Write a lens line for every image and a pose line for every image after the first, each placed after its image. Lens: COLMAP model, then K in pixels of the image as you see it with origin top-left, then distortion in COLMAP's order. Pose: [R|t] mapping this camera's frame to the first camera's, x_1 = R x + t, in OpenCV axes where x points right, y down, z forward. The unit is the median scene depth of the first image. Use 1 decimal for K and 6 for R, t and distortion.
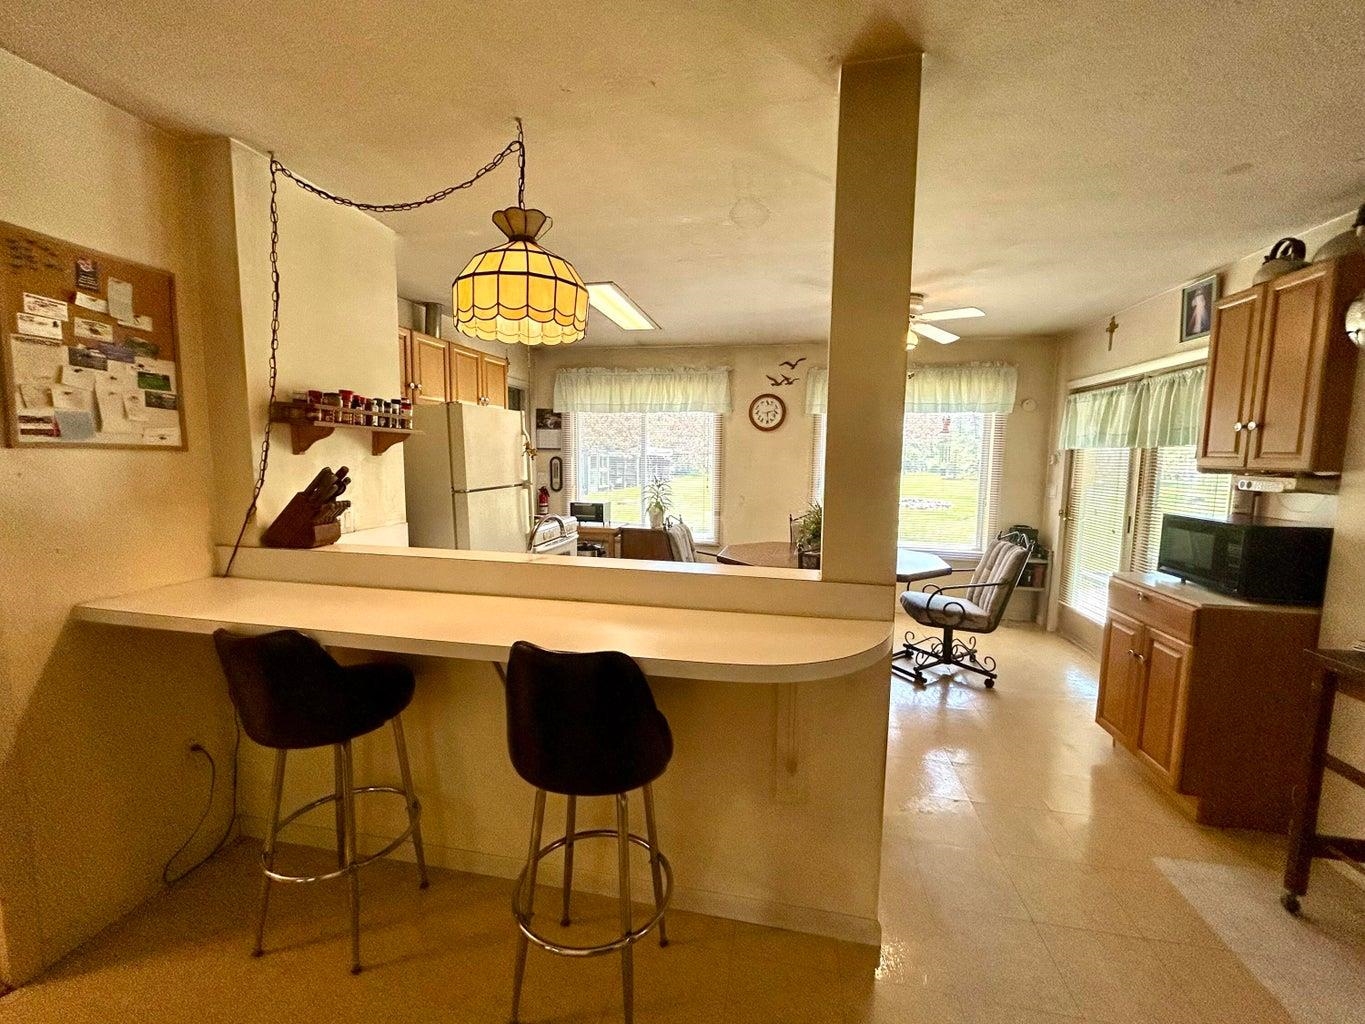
lens RADIAL K [[549.3, 0, 682.5], [0, 549.3, 512.0], [0, 0, 1]] dist [0.000315, -0.000412]
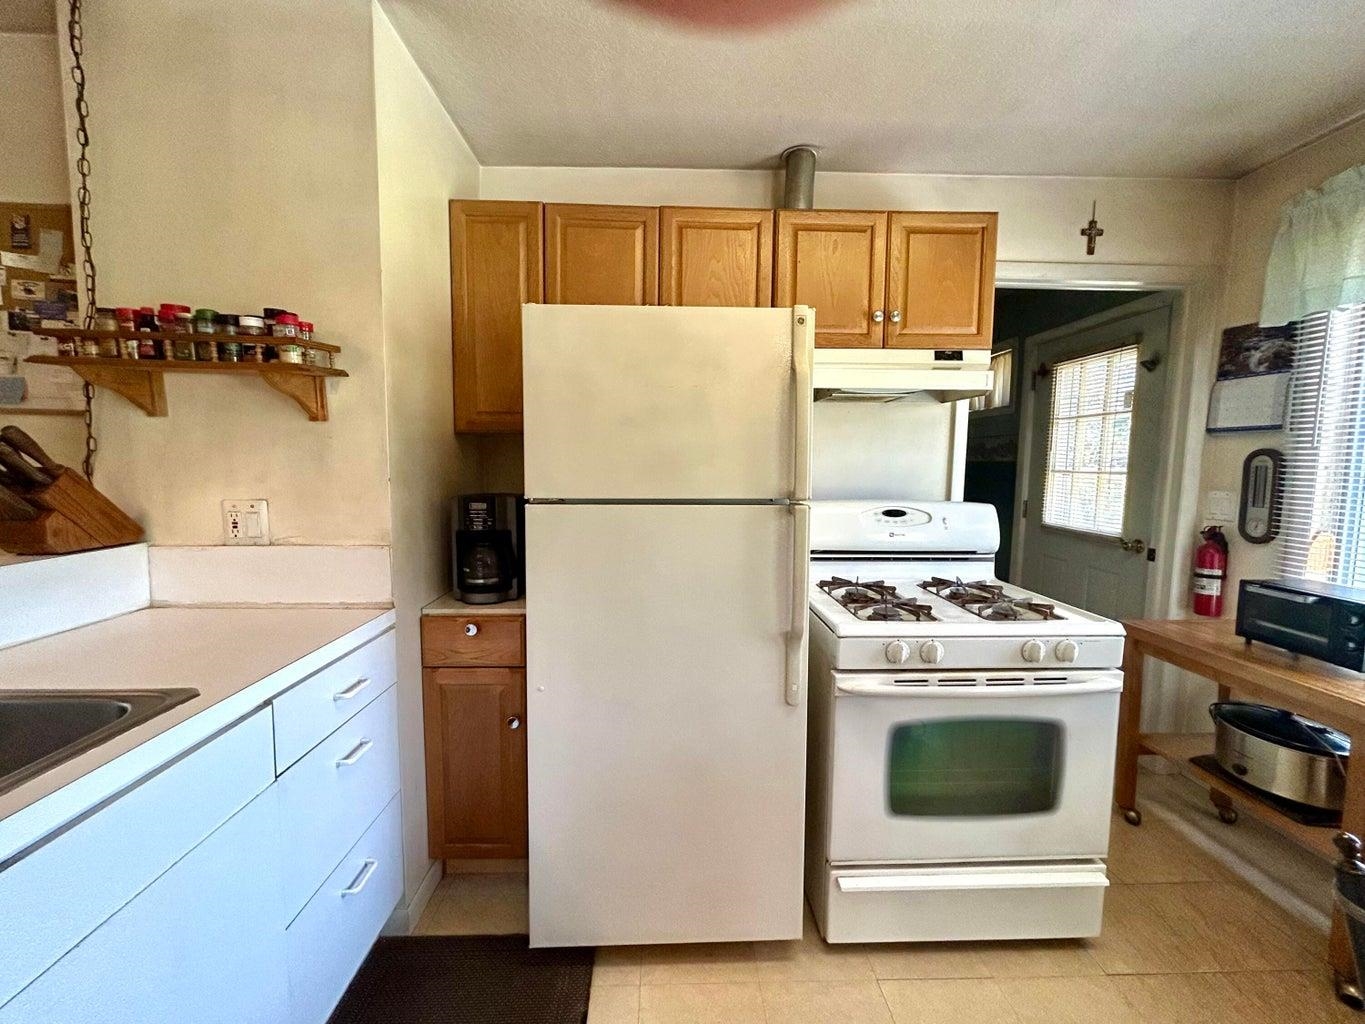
lens RADIAL K [[549.3, 0, 682.5], [0, 549.3, 512.0], [0, 0, 1]] dist [0.000315, -0.000412]
pose [[0.225950, 0.077544, -0.971048, 0.095569], [-0.111222, 0.992362, 0.053366, -0.084292], [0.967769, 0.095944, 0.232849, 1.287527]]
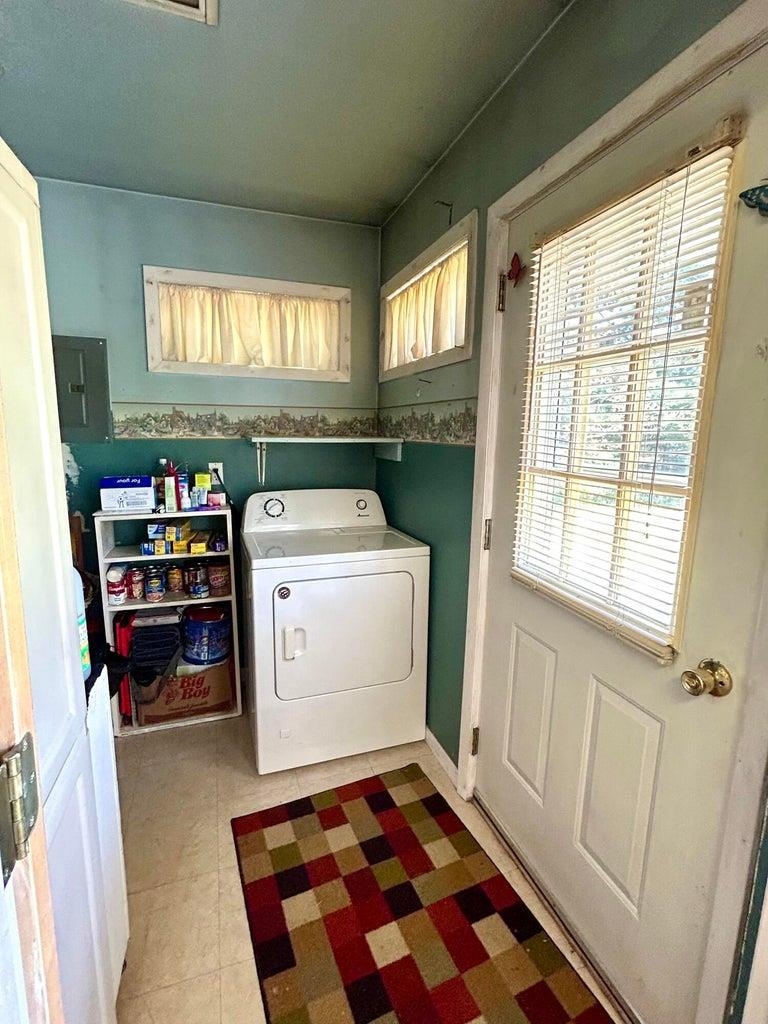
lens RADIAL K [[483.0, 0, 384.0], [0, 483.0, 512.0], [0, 0, 1]] dist [0.002638, 0.000120]
pose [[0.499001, 0.140217, -0.855183, -0.598716], [-0.107010, 0.989241, 0.099757, -0.204490], [0.859969, 0.041734, 0.508637, 2.023565]]
